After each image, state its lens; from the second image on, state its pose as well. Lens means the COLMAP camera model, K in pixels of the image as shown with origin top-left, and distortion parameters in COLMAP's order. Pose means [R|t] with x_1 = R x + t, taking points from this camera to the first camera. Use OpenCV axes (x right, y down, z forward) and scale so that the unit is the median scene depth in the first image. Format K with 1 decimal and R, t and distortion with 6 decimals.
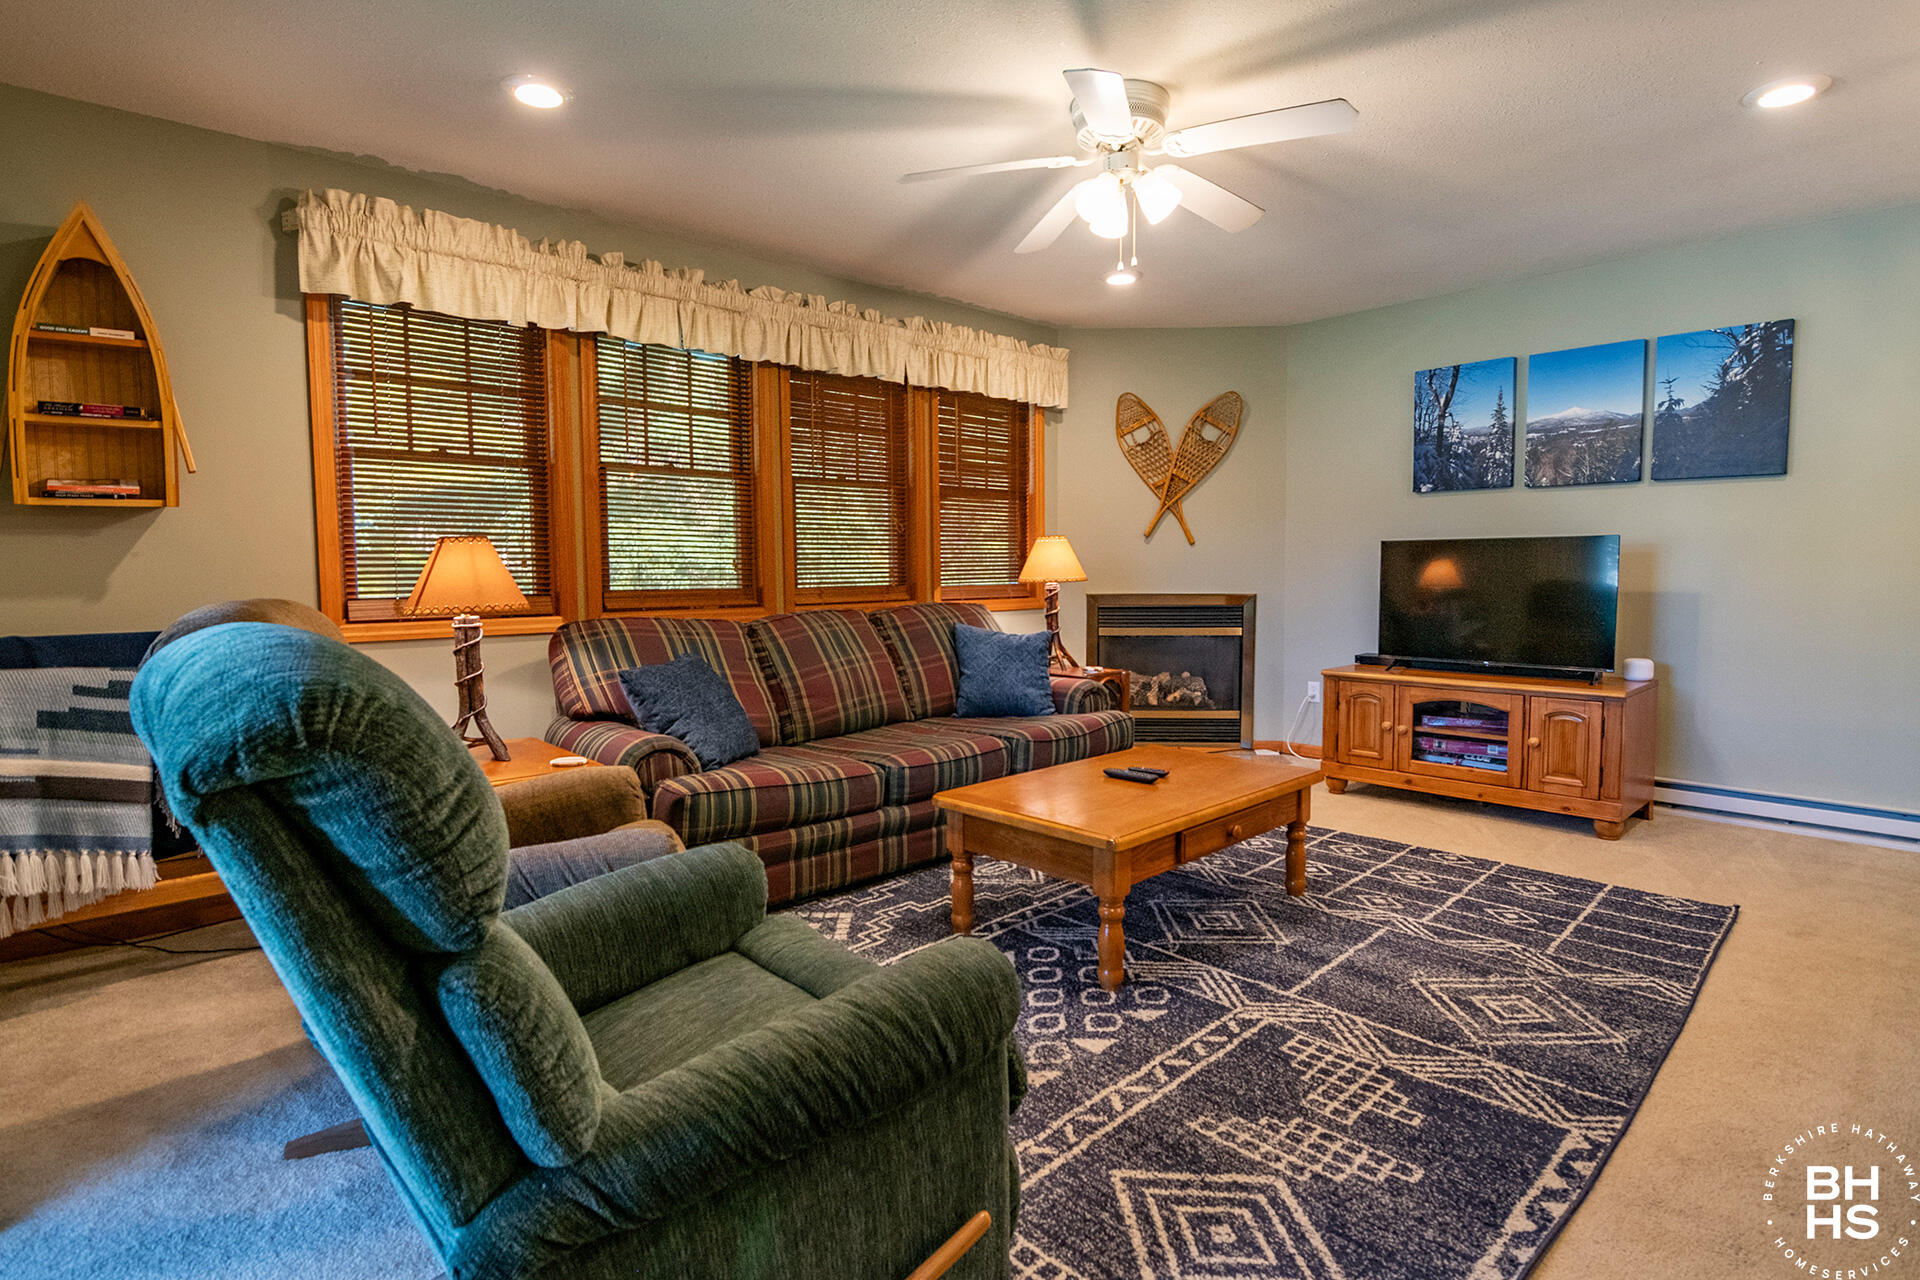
lens RADIAL K [[965.4, 0, 954.0], [0, 965.4, 633.9], [0, 0, 1]] dist [-0.007461, -0.012295]
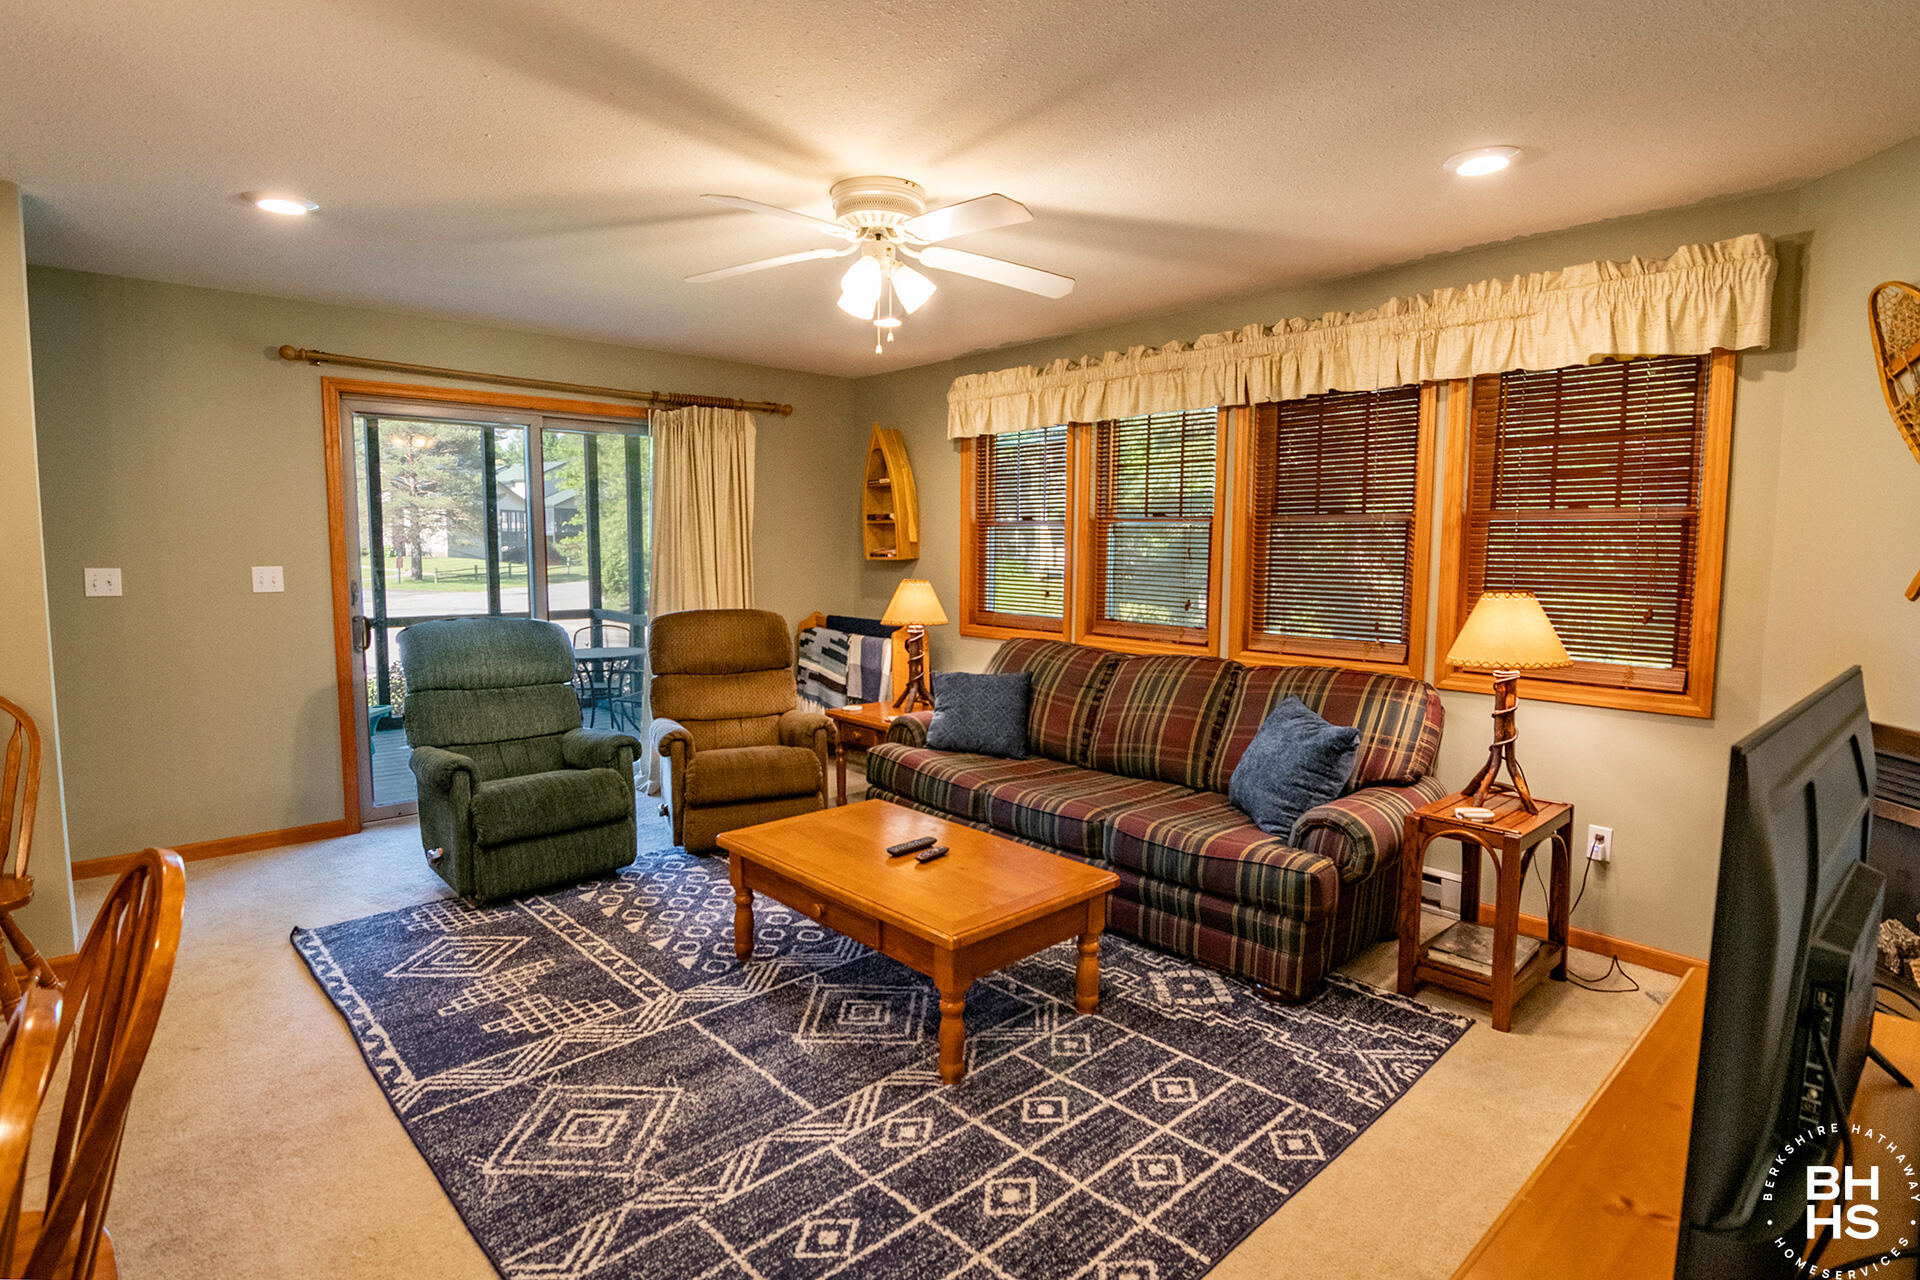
lens RADIAL K [[965.4, 0, 954.0], [0, 965.4, 633.9], [0, 0, 1]] dist [-0.007461, -0.012295]
pose [[-0.012157, 0.098921, -0.995021, 1.154734], [-0.075776, 0.992142, 0.099560, -0.173760], [0.997051, 0.076609, -0.004565, 1.035102]]
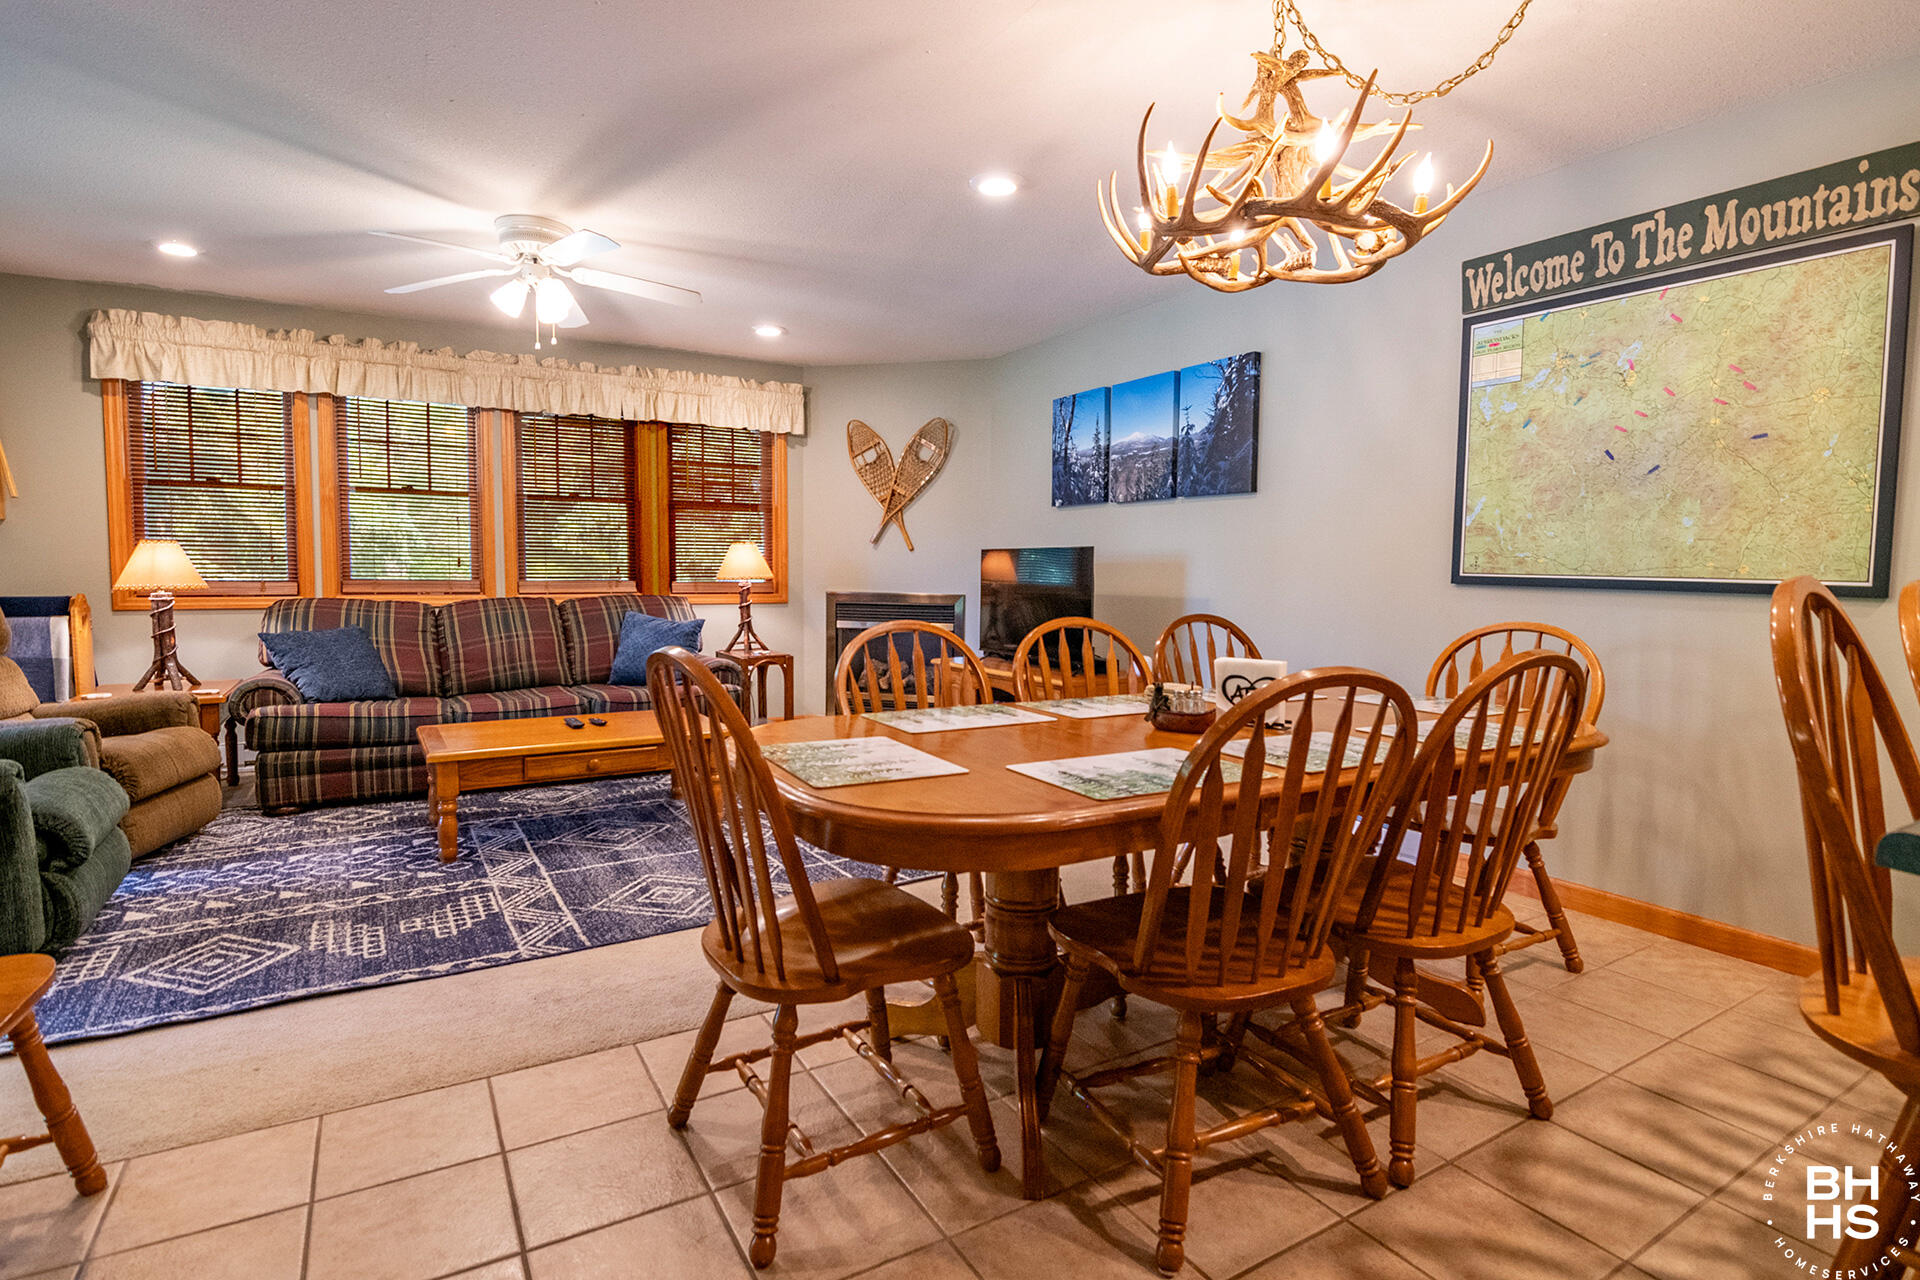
lens RADIAL K [[947.6, 0, 960.0], [0, 947.6, 640.0], [0, 0, 1]] dist [-0.008731, -0.009109]
pose [[0.980039, 0.030676, -0.196426, 0.964473], [-0.029557, 0.999526, 0.008628, 0.004734], [0.196598, -0.002650, 0.980481, -0.179867]]
